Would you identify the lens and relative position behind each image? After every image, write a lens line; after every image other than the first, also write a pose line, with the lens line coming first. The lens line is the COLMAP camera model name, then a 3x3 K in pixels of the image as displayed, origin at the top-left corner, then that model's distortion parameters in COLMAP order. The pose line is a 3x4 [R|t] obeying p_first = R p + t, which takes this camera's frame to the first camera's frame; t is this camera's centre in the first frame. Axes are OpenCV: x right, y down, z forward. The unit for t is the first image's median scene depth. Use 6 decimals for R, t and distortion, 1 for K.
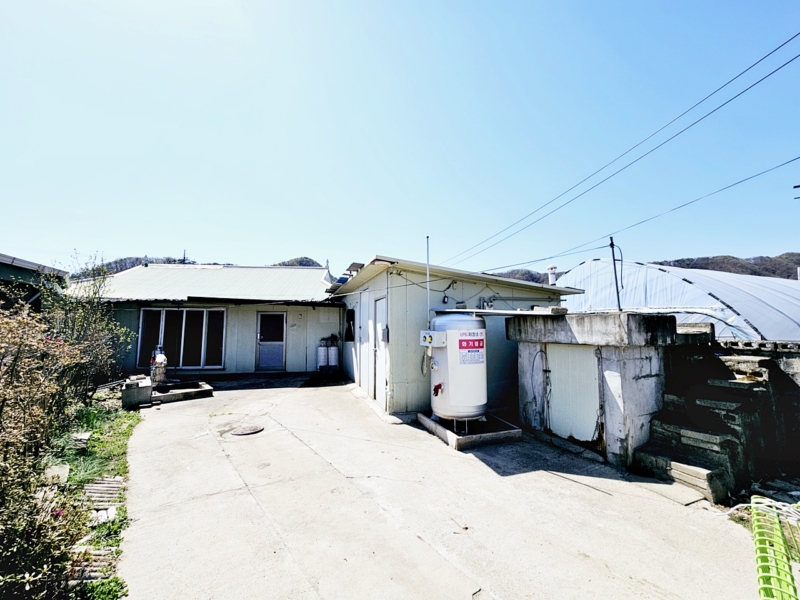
lens RADIAL K [[329.1, 0, 399.5], [0, 329.1, 296.3], [0, 0, 1]] dist [0.002586, 0.000213]
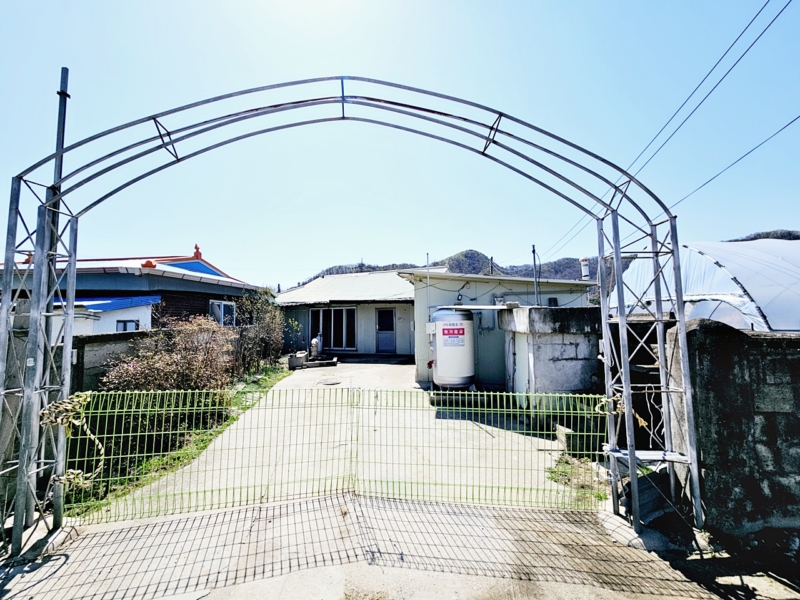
lens RADIAL K [[329.1, 0, 399.5], [0, 329.1, 296.3], [0, 0, 1]] dist [0.002586, 0.000213]
pose [[0.873991, -0.047729, -0.483593, 0.634064], [0.061164, 0.998055, 0.012034, -0.027490], [0.482078, -0.040096, 0.875210, -0.257372]]
